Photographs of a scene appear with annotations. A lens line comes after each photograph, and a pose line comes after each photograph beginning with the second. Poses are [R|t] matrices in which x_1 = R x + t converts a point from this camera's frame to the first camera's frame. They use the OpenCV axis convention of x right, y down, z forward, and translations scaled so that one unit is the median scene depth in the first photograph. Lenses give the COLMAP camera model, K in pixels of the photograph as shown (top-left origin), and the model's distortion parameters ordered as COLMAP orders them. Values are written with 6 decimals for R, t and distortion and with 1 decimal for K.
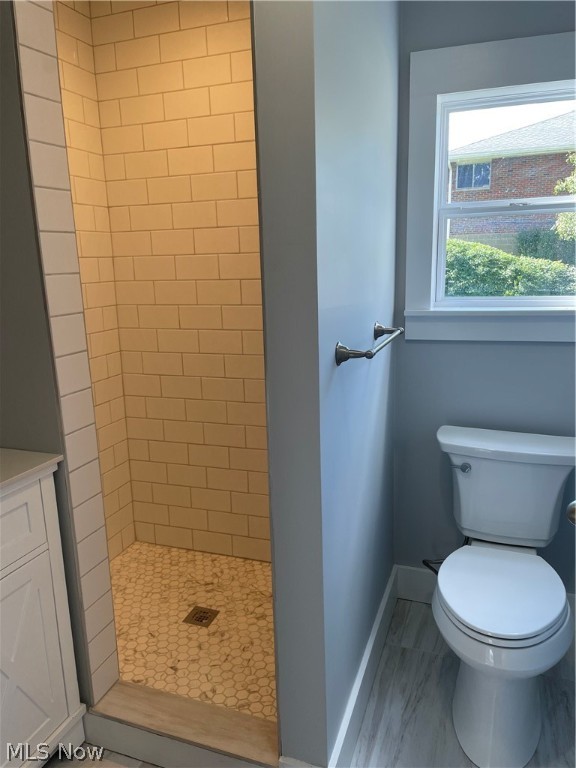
lens RADIAL K [[580.3, 0, 293.1], [0, 580.3, 383.1], [0, 0, 1]] dist [0.100394, -0.134157]
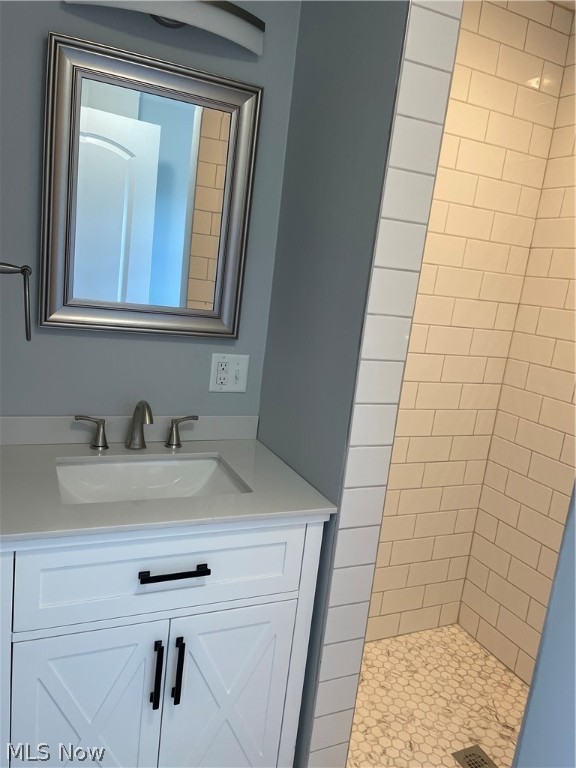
lens RADIAL K [[580.3, 0, 293.1], [0, 580.3, 383.1], [0, 0, 1]] dist [0.100394, -0.134157]
pose [[0.698254, 0.242441, -0.673545, 0.080271], [-0.282630, 0.957831, 0.051771, -0.060098], [0.657694, 0.154215, 0.737331, 0.177941]]
